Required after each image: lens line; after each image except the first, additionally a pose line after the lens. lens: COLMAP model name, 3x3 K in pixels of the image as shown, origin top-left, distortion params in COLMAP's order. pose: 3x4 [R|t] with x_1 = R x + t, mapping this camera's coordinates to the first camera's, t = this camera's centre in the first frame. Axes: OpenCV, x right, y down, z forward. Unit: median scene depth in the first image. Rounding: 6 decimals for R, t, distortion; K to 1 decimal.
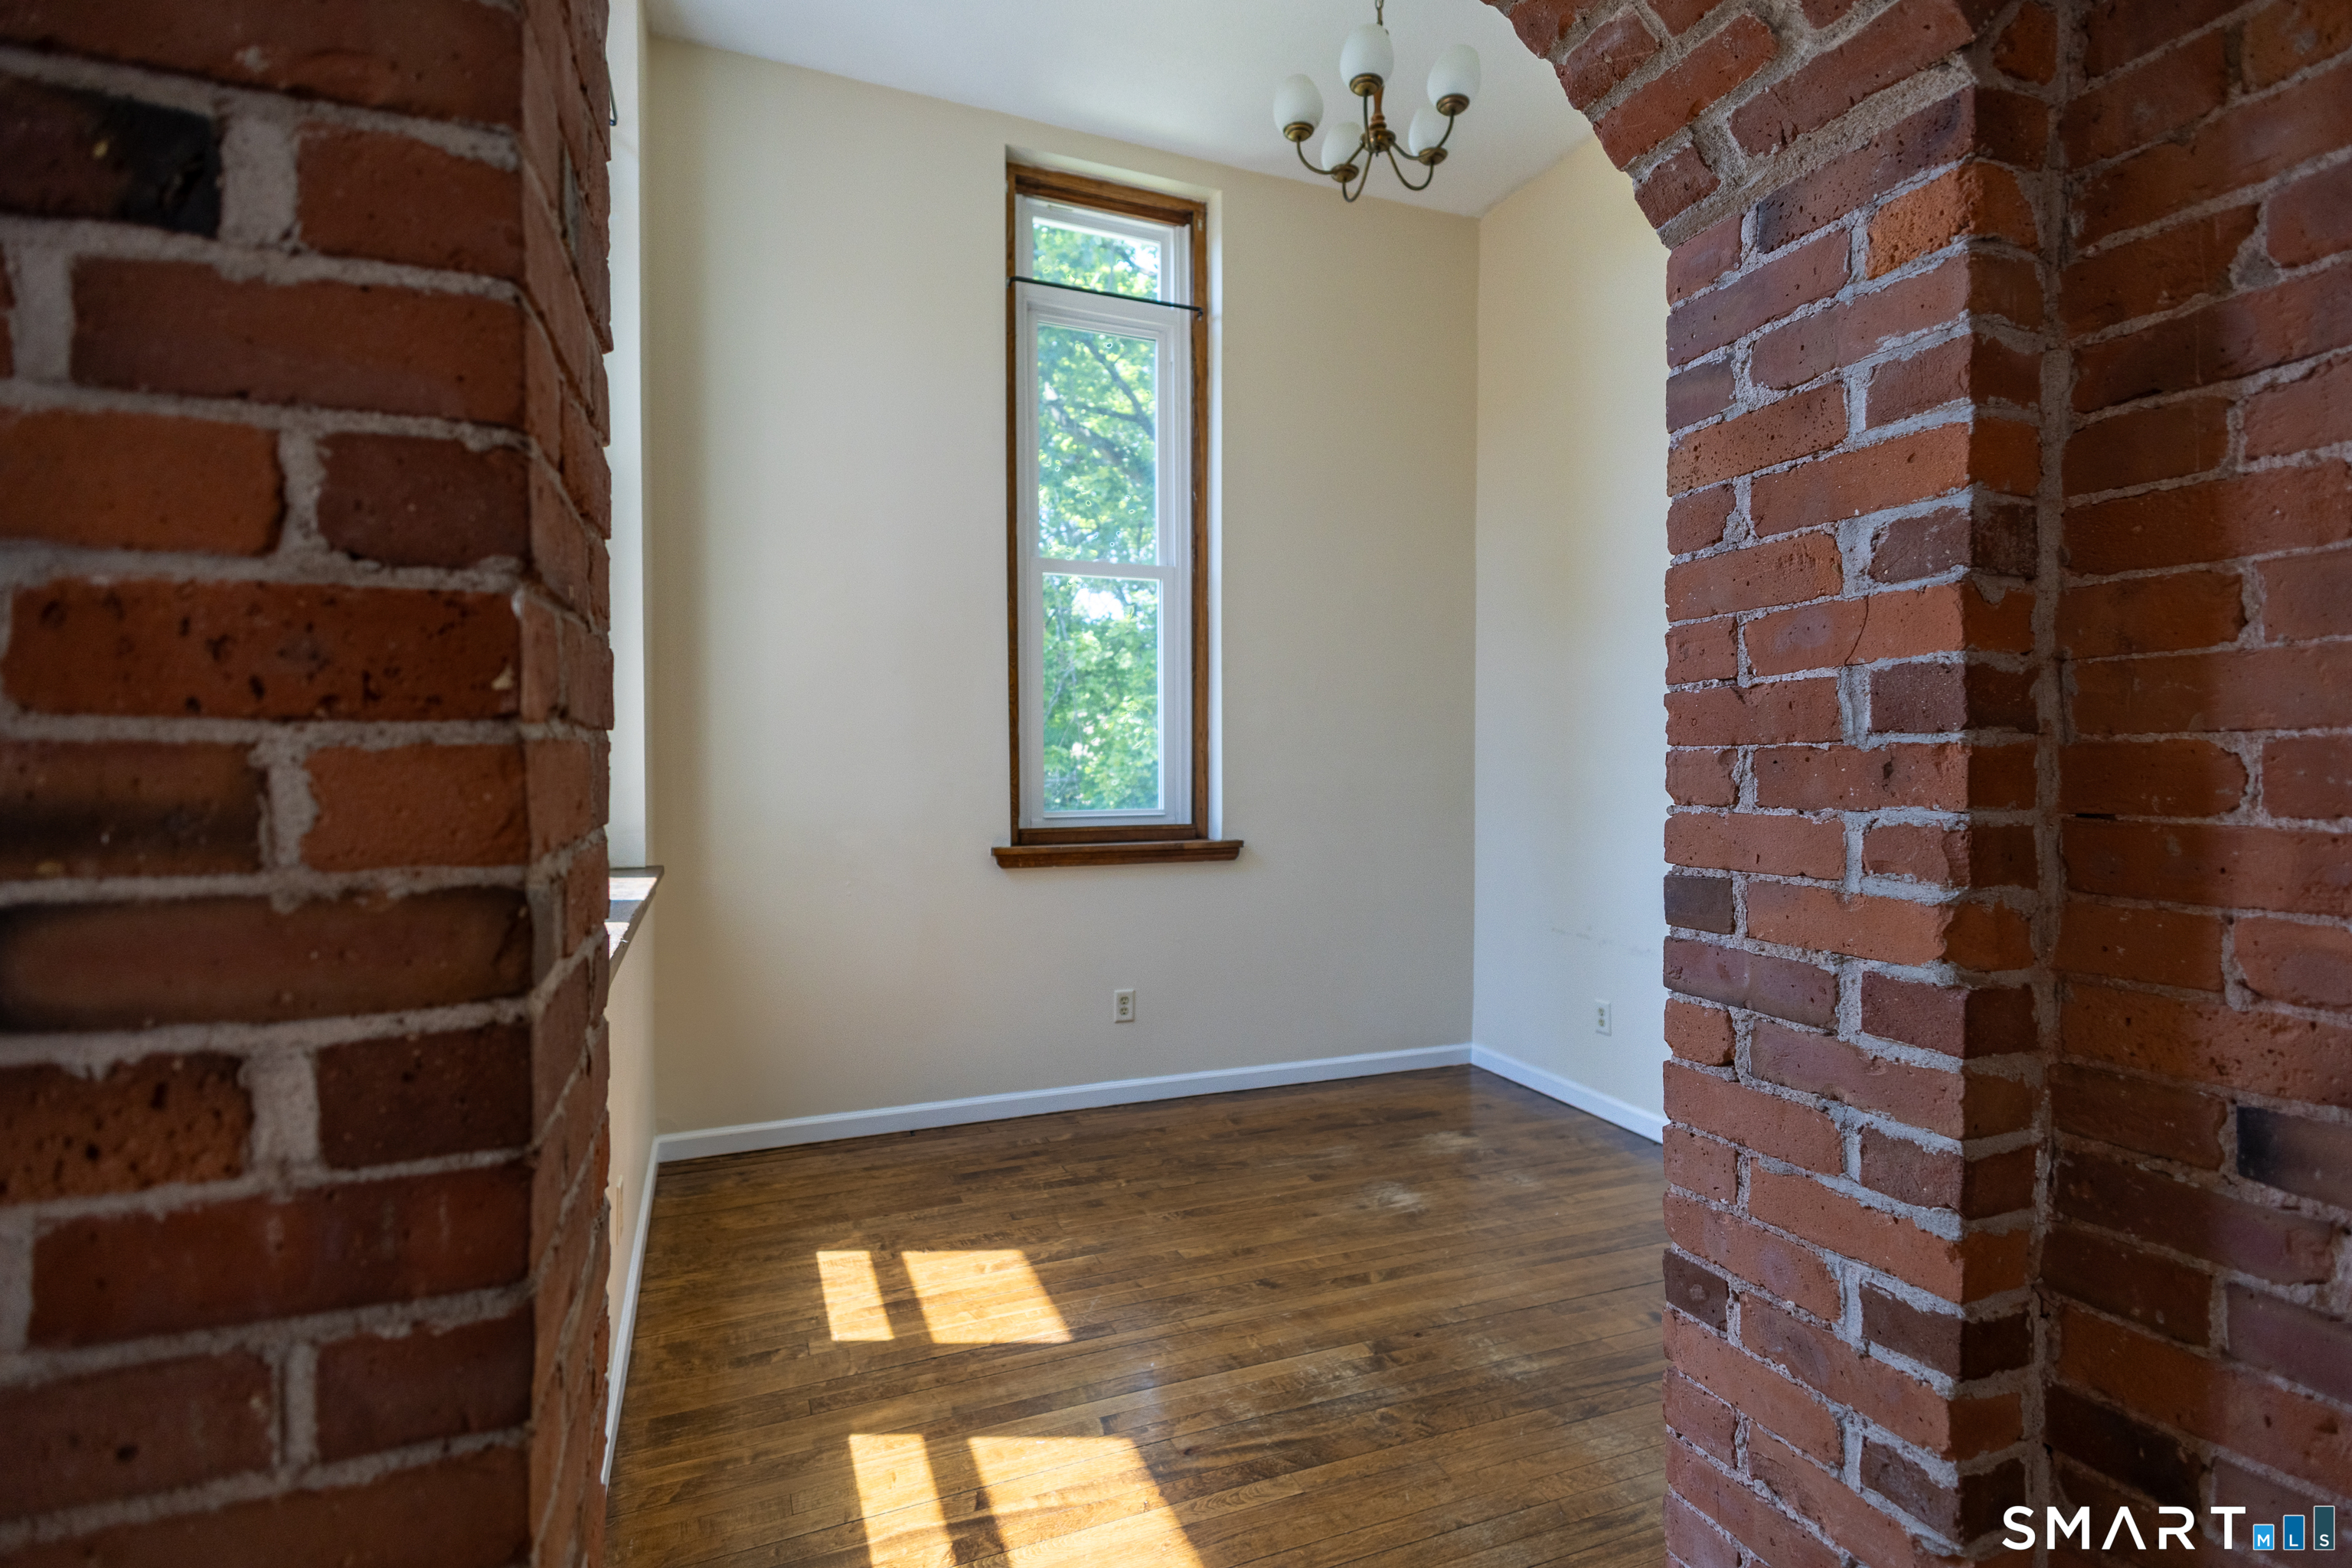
lens RADIAL K [[1107.4, 0, 1176.6], [0, 1107.4, 783.3], [0, 0, 1]] dist [0.013218, 0.000053]
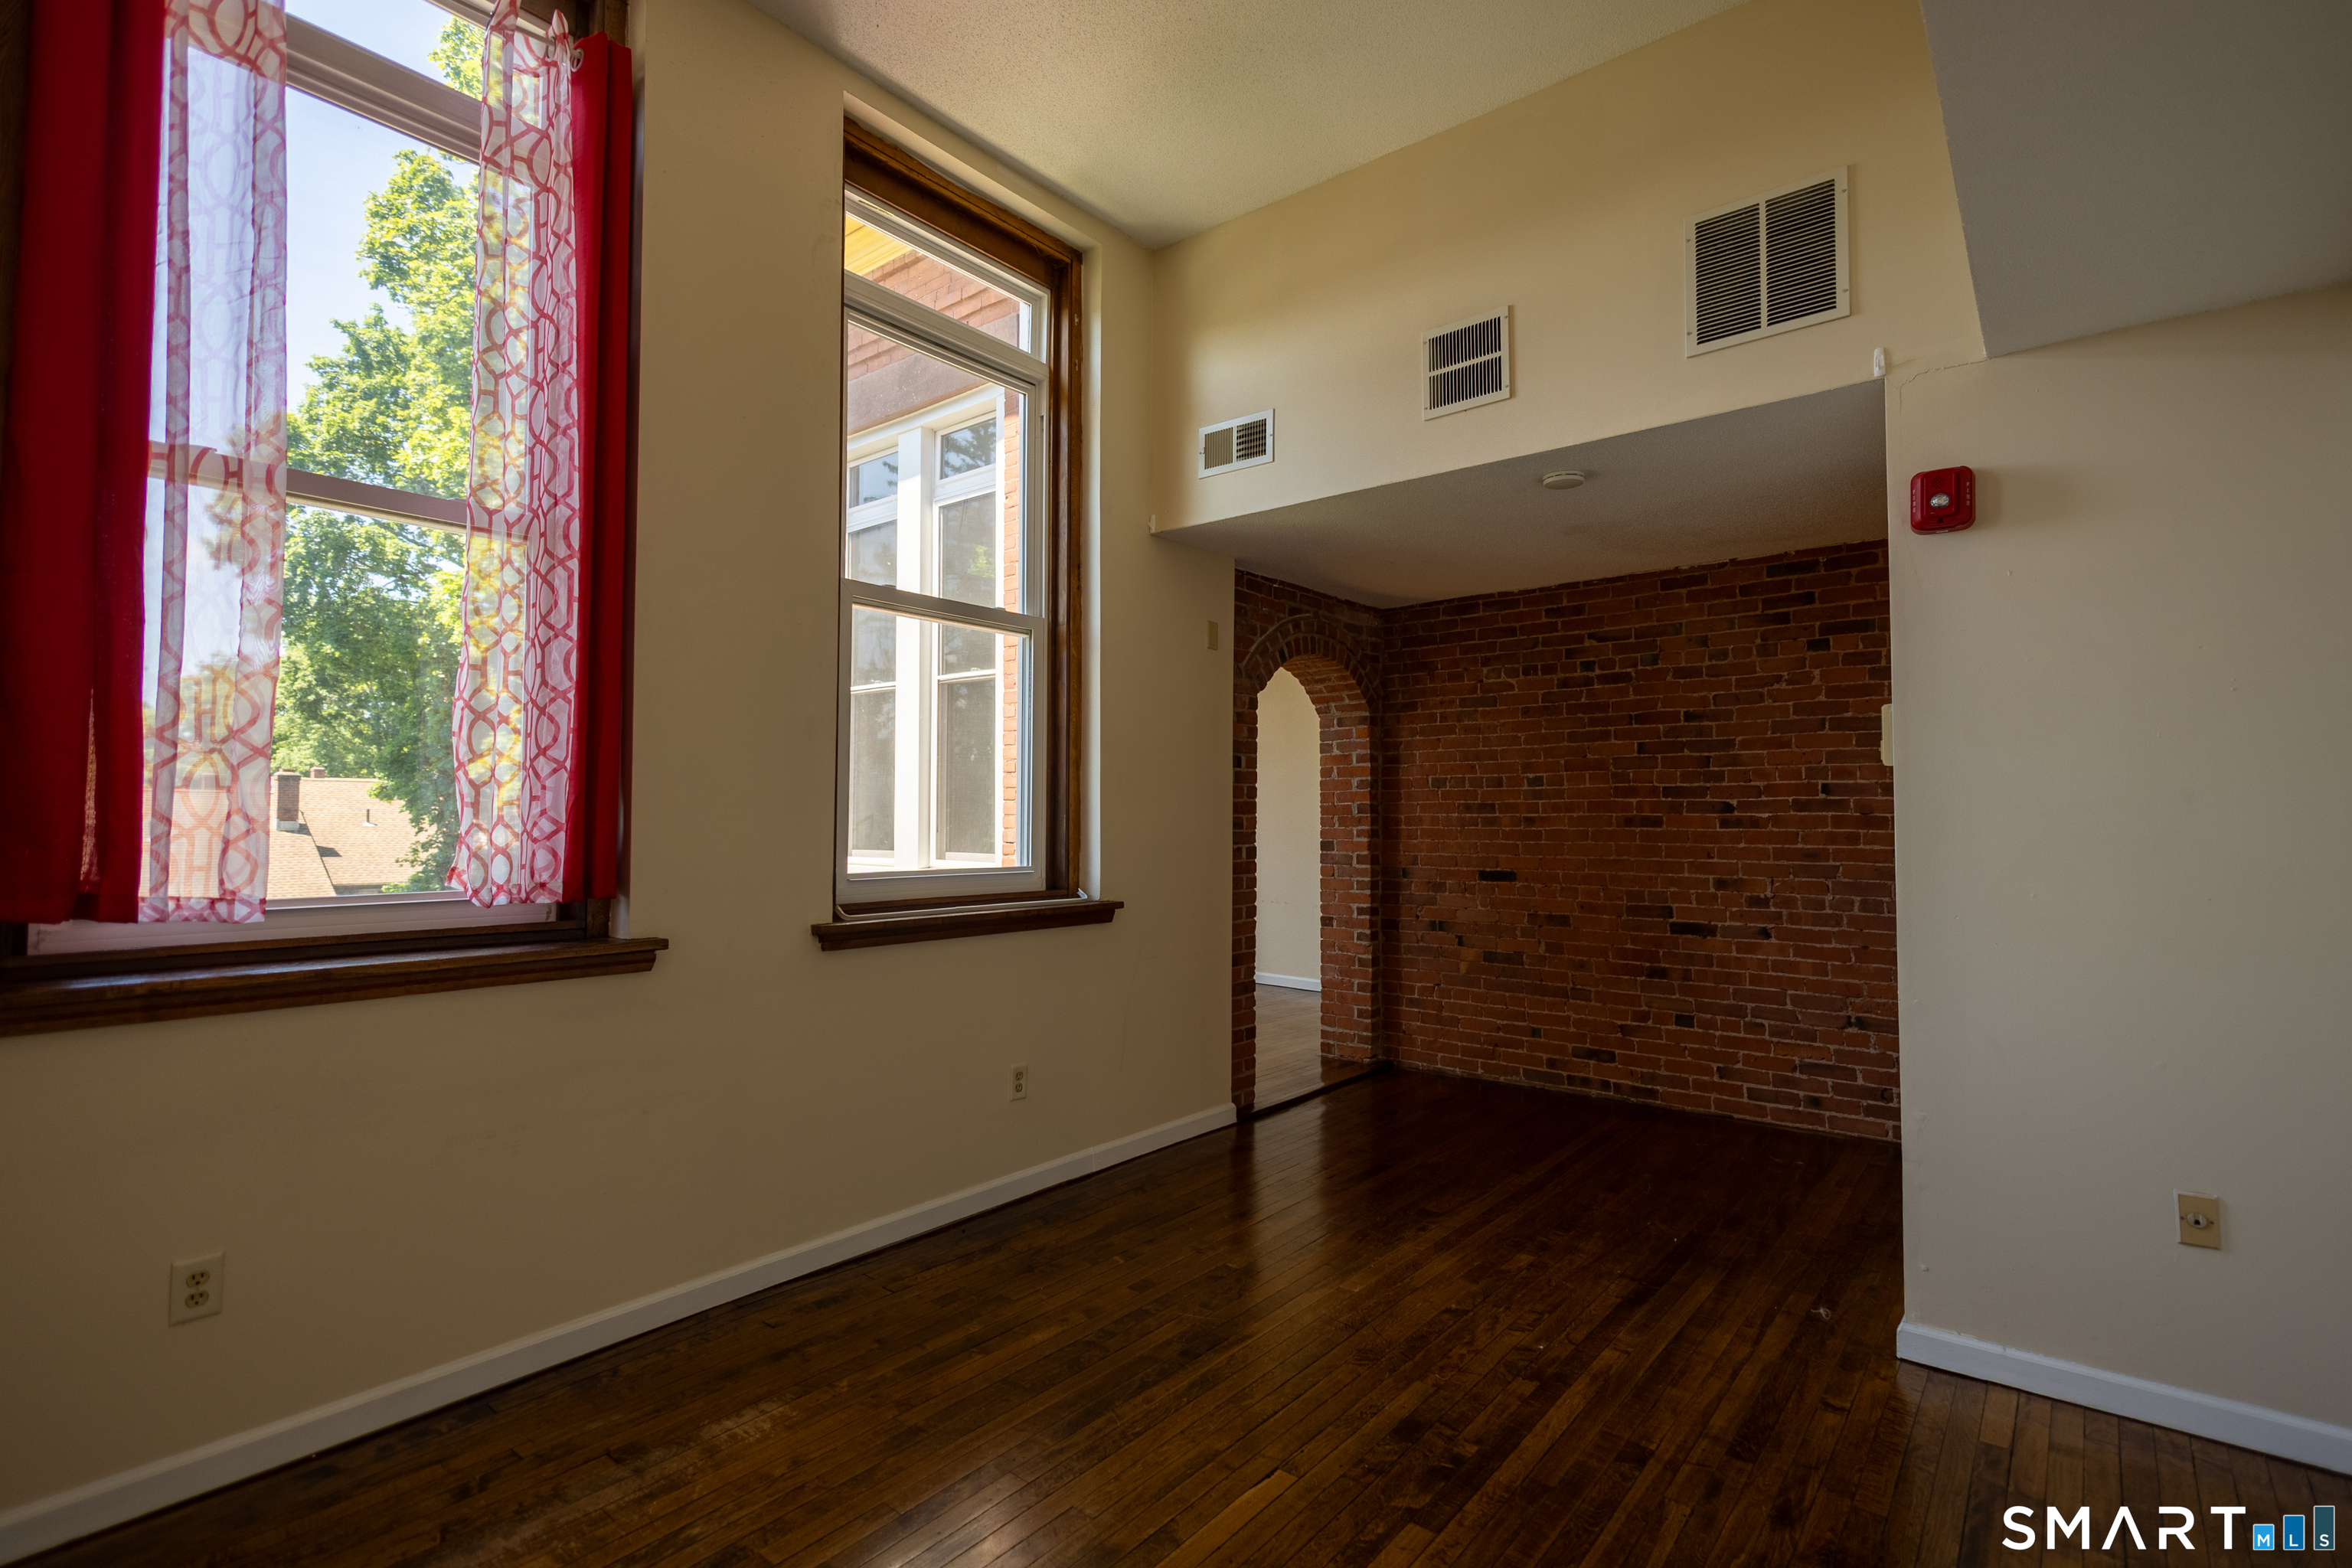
lens RADIAL K [[1107.4, 0, 1201.6], [0, 1107.4, 784.9], [0, 0, 1]] dist [0.013218, 0.000053]
pose [[0.862660, 0.015225, 0.505555, -3.146070], [0.007349, 0.999064, -0.042629, 0.049045], [-0.505731, 0.040489, 0.861741, -3.758947]]
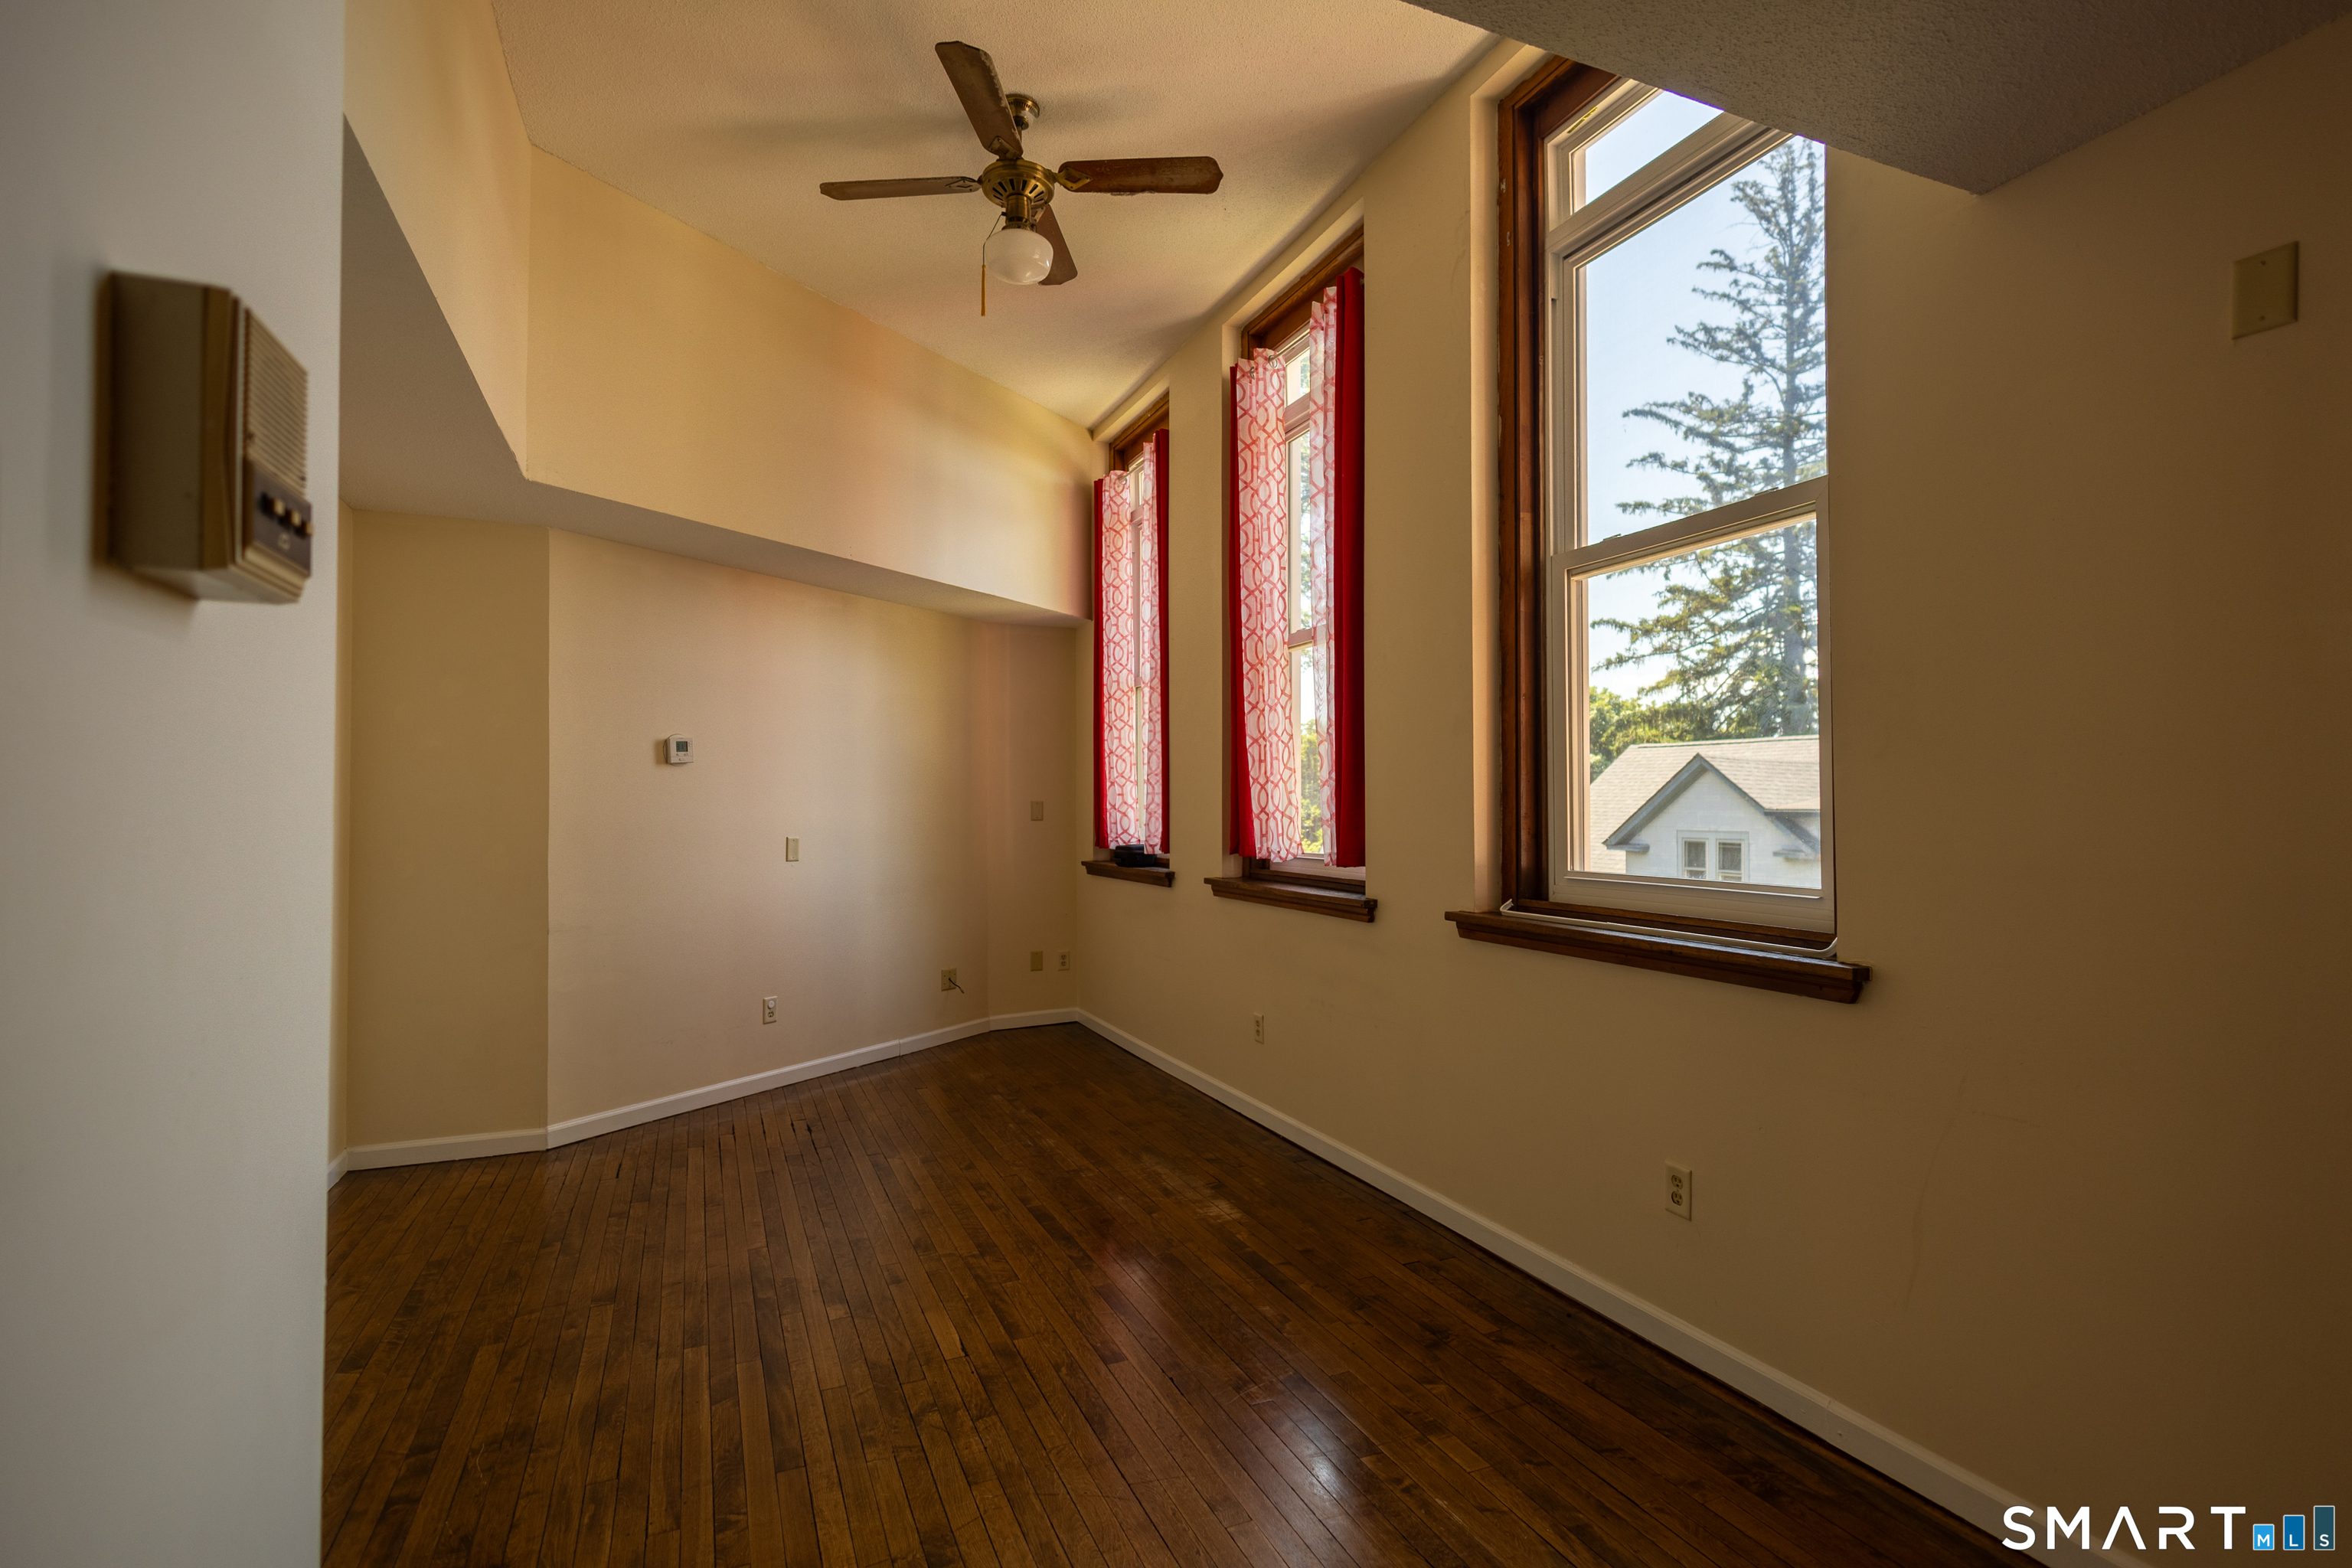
lens RADIAL K [[1107.4, 0, 1146.1], [0, 1107.4, 784.0], [0, 0, 1]] dist [0.013218, 0.000053]
pose [[0.021605, -0.021638, -0.999532, 0.965735], [-0.018618, 0.999584, -0.022042, 0.017840], [0.999593, 0.019086, 0.021193, -1.421169]]
